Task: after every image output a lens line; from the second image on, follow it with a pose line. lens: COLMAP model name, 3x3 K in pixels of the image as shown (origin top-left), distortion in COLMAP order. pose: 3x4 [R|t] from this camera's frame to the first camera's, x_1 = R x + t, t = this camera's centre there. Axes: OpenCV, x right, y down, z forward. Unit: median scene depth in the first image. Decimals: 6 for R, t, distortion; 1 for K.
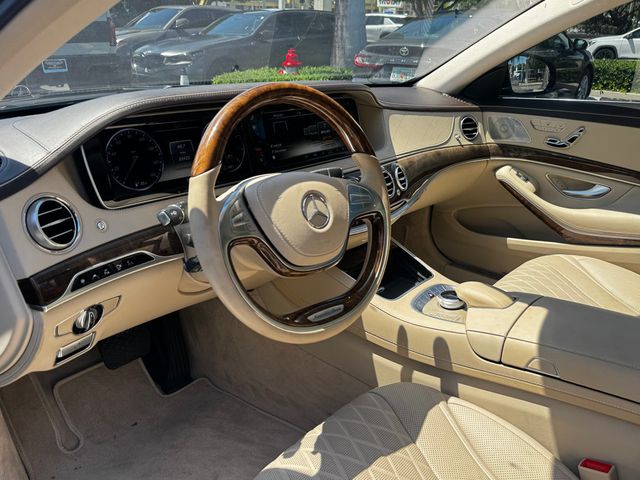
lens RADIAL K [[529.7, 0, 316.9], [0, 529.7, 237.4], [0, 0, 1]] dist [0.000051, -0.001293]
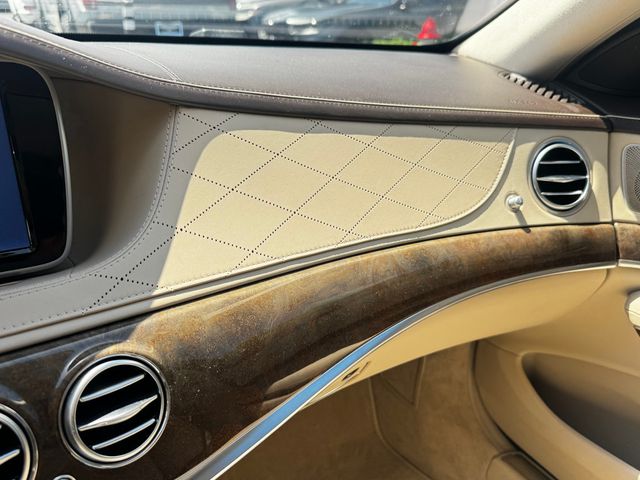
lens RADIAL K [[529.7, 0, 325.4], [0, 529.7, 238.9], [0, 0, 1]] dist [0.000051, -0.001293]
pose [[0.954528, 0.130791, -0.267900, 0.239129], [-0.119987, 0.991173, 0.056385, -0.166857], [0.272910, -0.021677, 0.961795, 0.620935]]
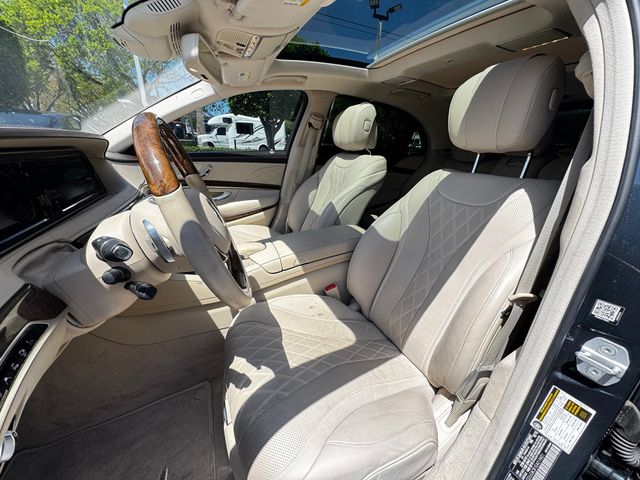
lens RADIAL K [[255.0, 0, 320.3], [0, 255.0, 243.0], [0, 0, 1]] dist [-0.001019, -0.000304]
pose [[0.427402, -0.340876, 0.837336, -0.207919], [0.313095, 0.924687, 0.216623, -0.014651], [-0.848115, 0.169580, 0.501939, 0.210188]]
